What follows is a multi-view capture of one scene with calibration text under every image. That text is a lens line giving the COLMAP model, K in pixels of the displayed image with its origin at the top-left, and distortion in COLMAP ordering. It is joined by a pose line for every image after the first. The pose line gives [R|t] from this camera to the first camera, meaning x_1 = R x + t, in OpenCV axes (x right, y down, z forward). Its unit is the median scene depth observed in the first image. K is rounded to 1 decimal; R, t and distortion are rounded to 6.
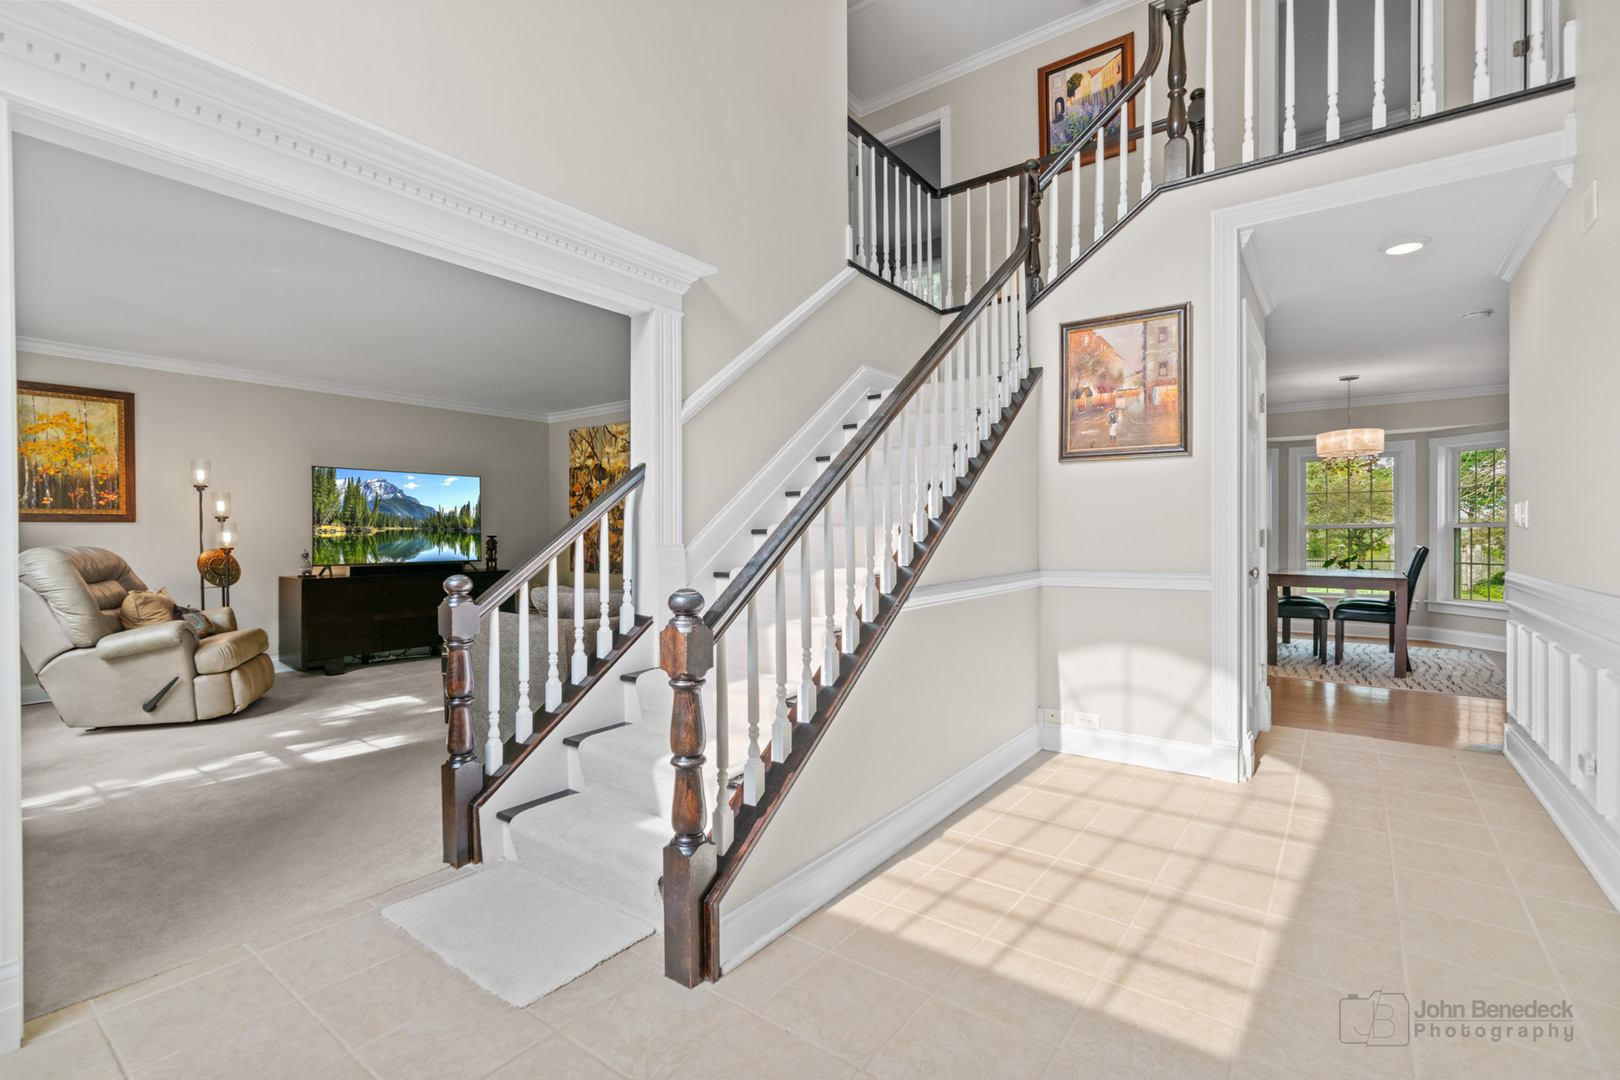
lens RADIAL K [[732.4, 0, 807.9], [0, 732.4, 537.7], [0, 0, 1]] dist [0.000689, -0.000333]
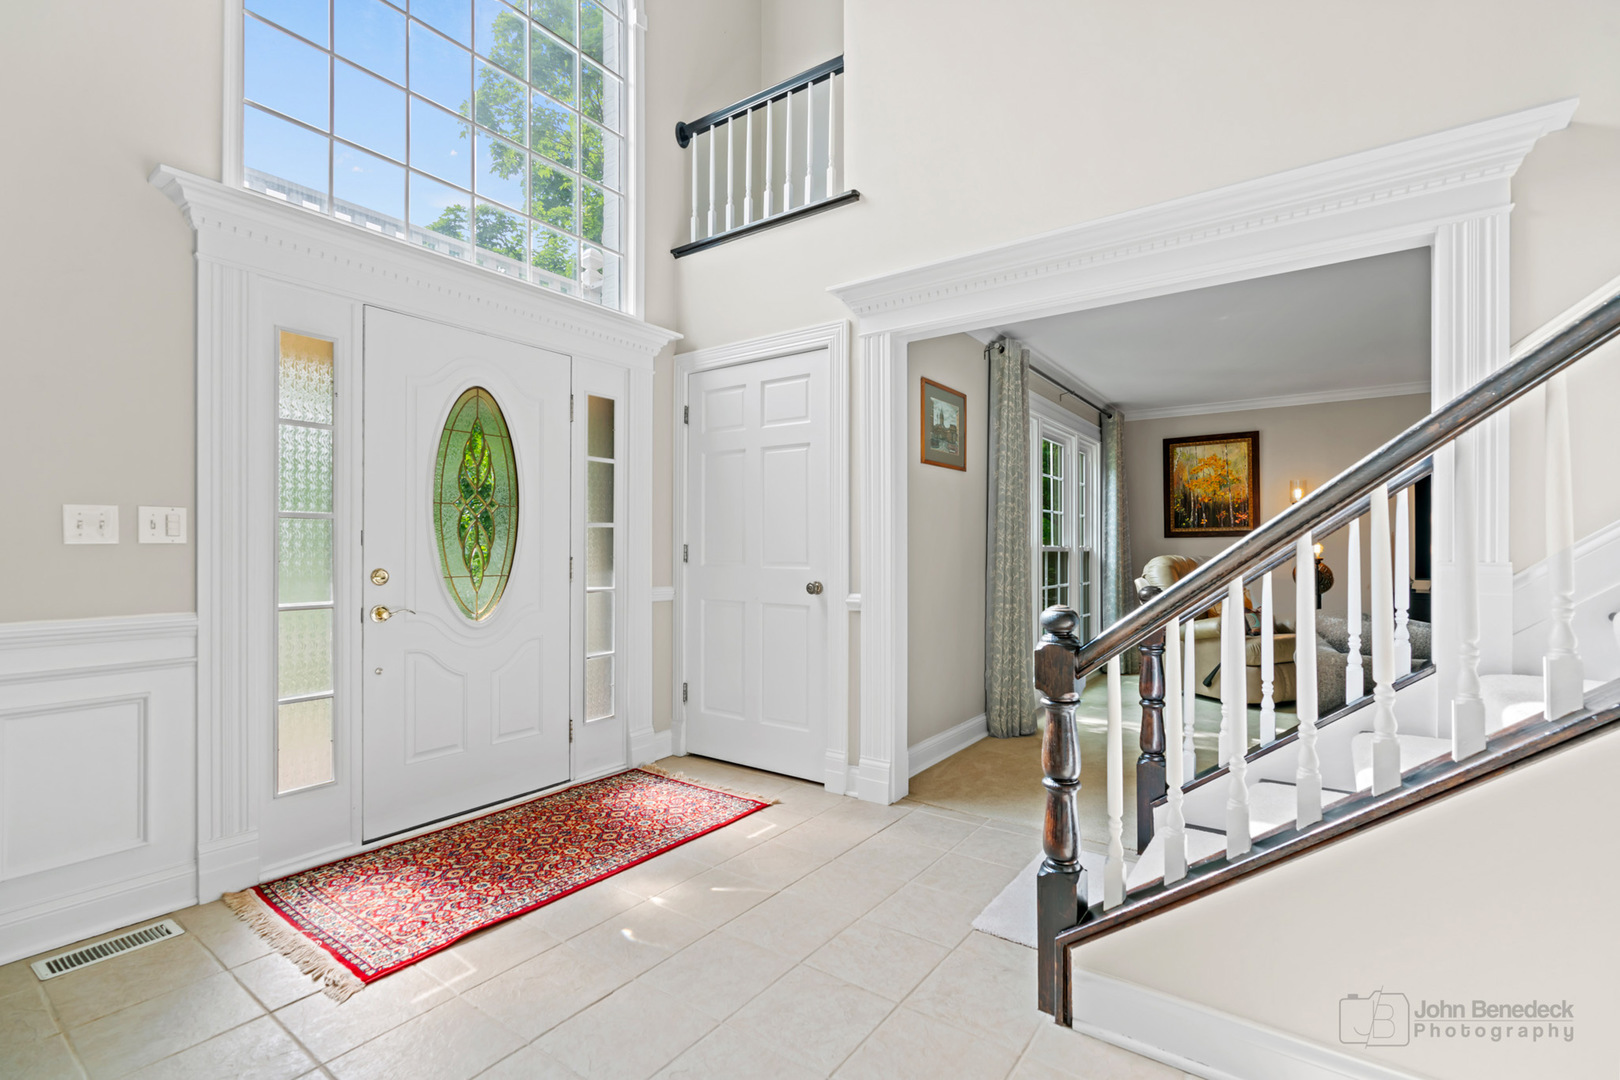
lens RADIAL K [[732.4, 0, 812.3], [0, 732.4, 544.2], [0, 0, 1]] dist [0.000689, -0.000333]
pose [[0.021143, -0.003513, -0.999770, 0.585574], [-0.002365, 0.999991, -0.003563, -0.004577], [0.999774, 0.002439, 0.021135, 0.479853]]
